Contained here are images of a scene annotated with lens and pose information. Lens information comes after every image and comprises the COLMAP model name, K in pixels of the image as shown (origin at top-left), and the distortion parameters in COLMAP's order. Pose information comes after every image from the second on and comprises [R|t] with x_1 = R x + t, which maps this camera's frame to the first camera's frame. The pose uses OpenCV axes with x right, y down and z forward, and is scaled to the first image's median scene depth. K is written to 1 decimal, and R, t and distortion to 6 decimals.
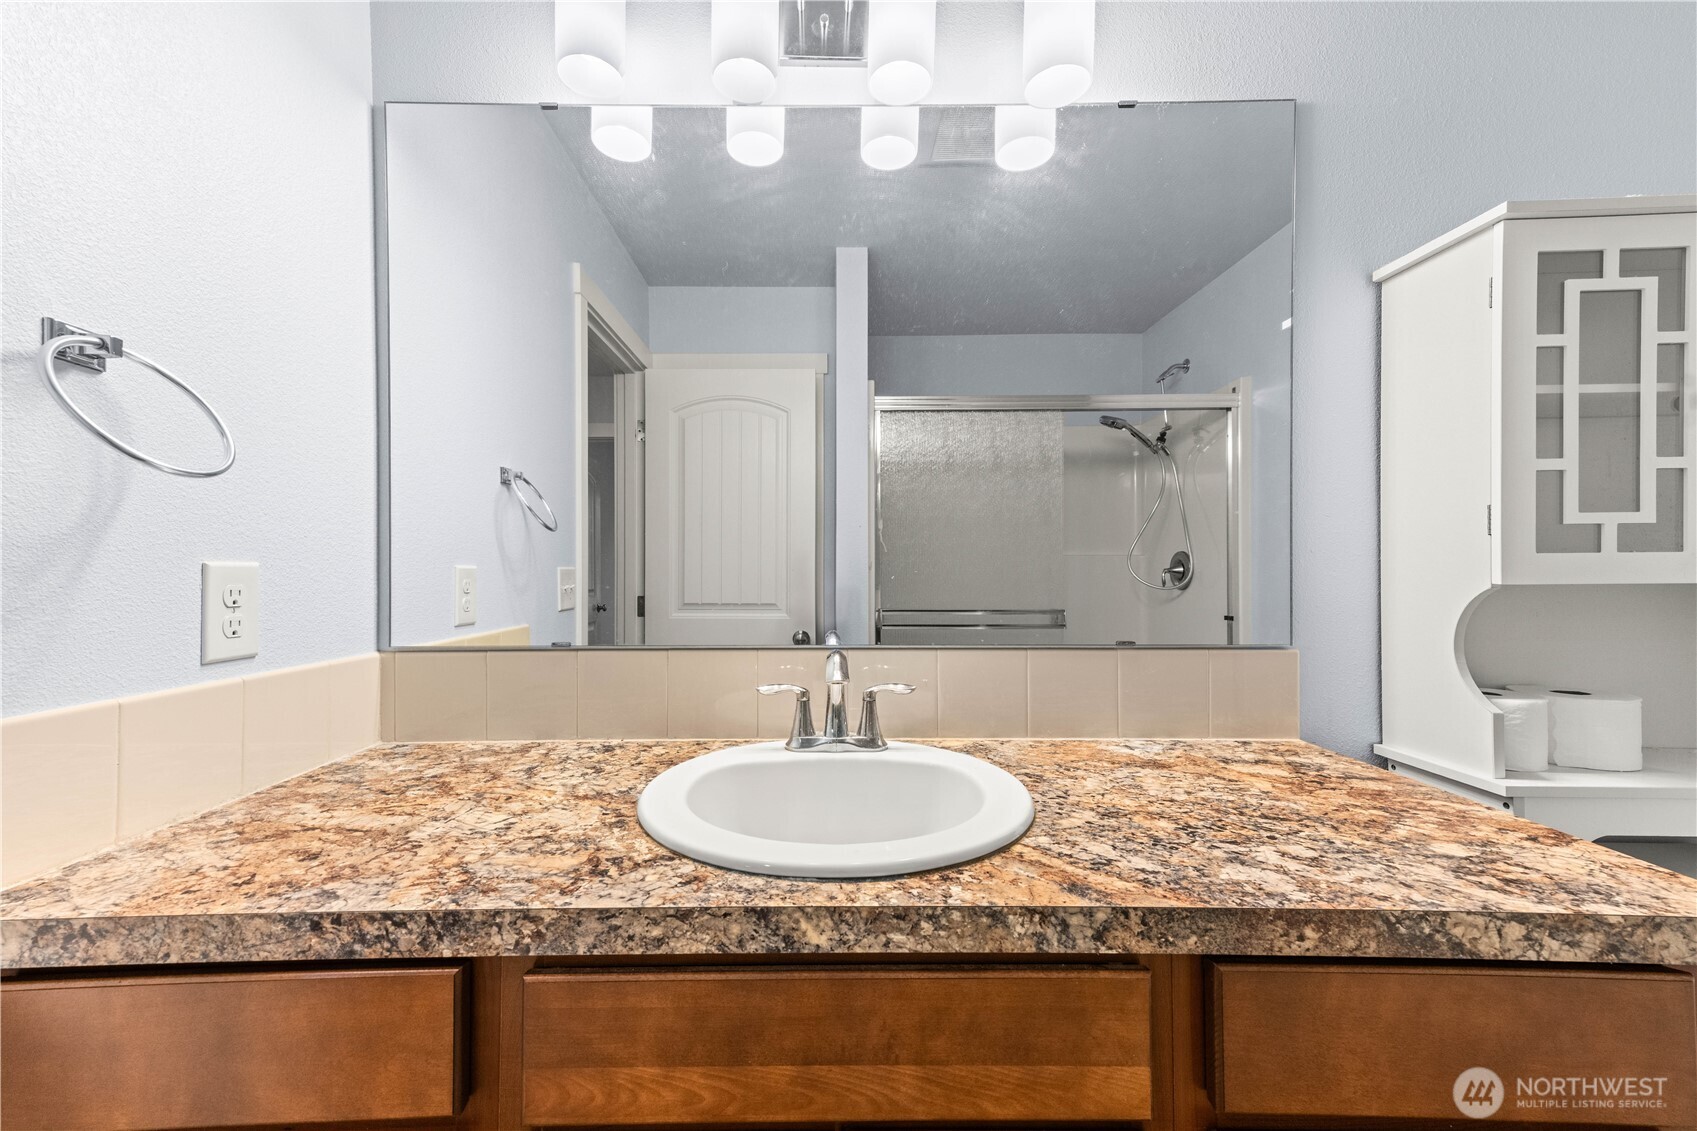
lens RADIAL K [[674.1, 0, 830.7], [0, 674.1, 568.5], [0, 0, 1]] dist [0.022118, 0.001149]
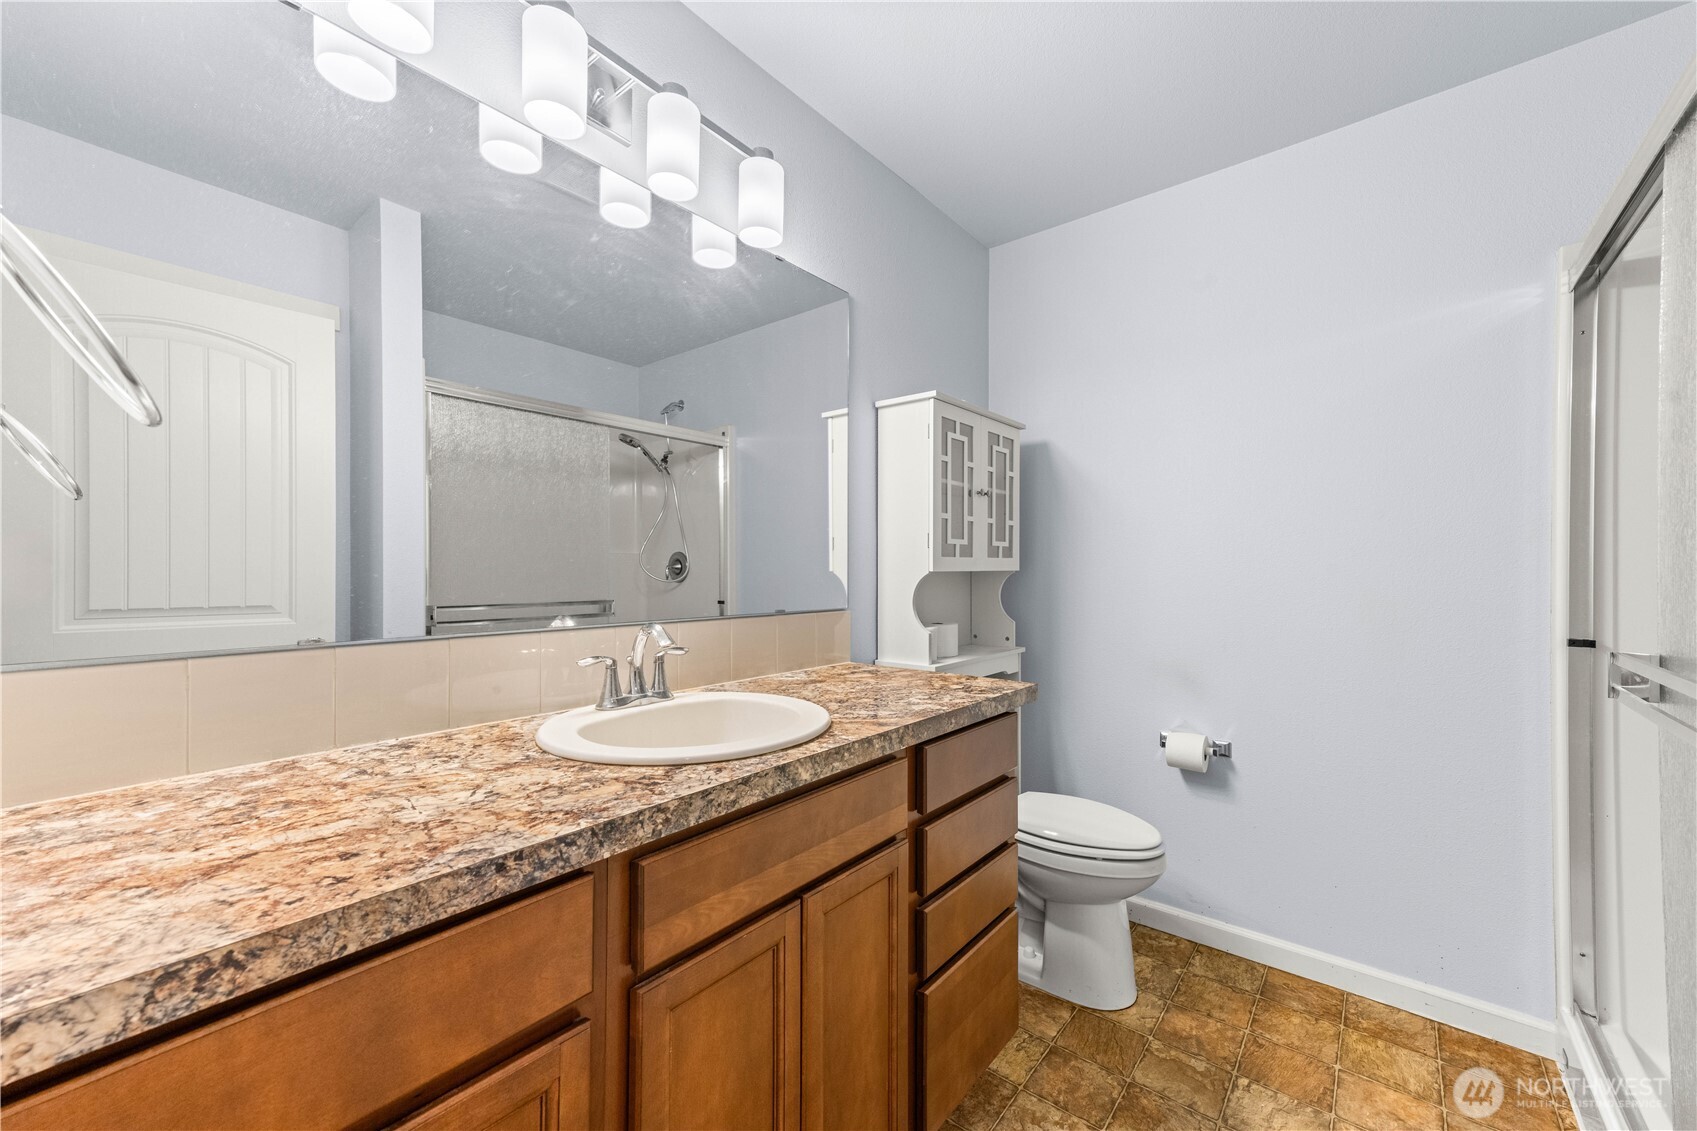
lens RADIAL K [[658.5, 0, 848.5], [0, 658.5, 565.5], [0, 0, 1]] dist [0.021165, 0.000677]
pose [[0.635195, 0.008459, 0.772306, -1.132048], [-0.005608, 0.999964, -0.006340, 0.030729], [-0.772332, -0.000303, 0.635219, -0.113352]]
